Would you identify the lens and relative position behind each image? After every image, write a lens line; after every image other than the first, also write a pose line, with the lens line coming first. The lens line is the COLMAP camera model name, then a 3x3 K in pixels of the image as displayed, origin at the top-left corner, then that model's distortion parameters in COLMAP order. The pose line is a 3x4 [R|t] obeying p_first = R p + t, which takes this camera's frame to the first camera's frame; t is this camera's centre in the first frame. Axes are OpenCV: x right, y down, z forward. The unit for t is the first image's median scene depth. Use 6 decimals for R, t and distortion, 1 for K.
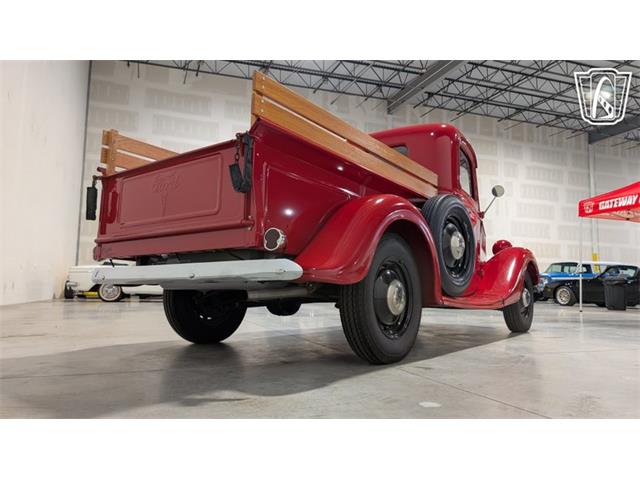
lens RADIAL K [[476.9, 0, 316.8], [0, 476.9, 238.3], [0, 0, 1]] dist [0.020755, -0.014640]
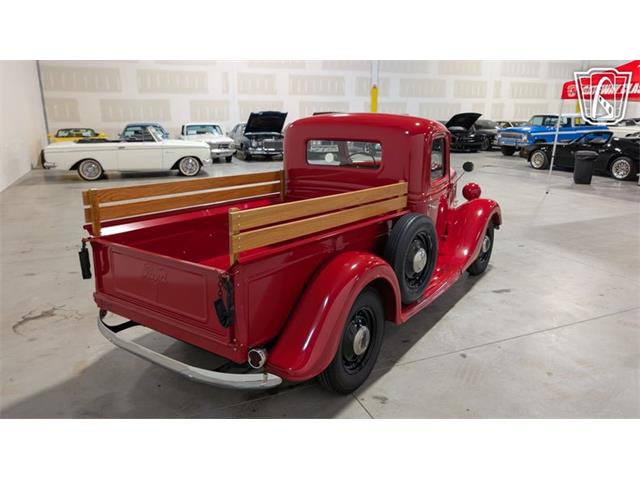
lens RADIAL K [[476.9, 0, 323.7], [0, 476.9, 241.7], [0, 0, 1]] dist [0.020755, -0.014640]
pose [[0.998802, -0.018349, 0.045372, 0.018665], [0.000363, 0.929807, 0.368047, -0.442416], [-0.048941, -0.367589, 0.928700, -0.015744]]
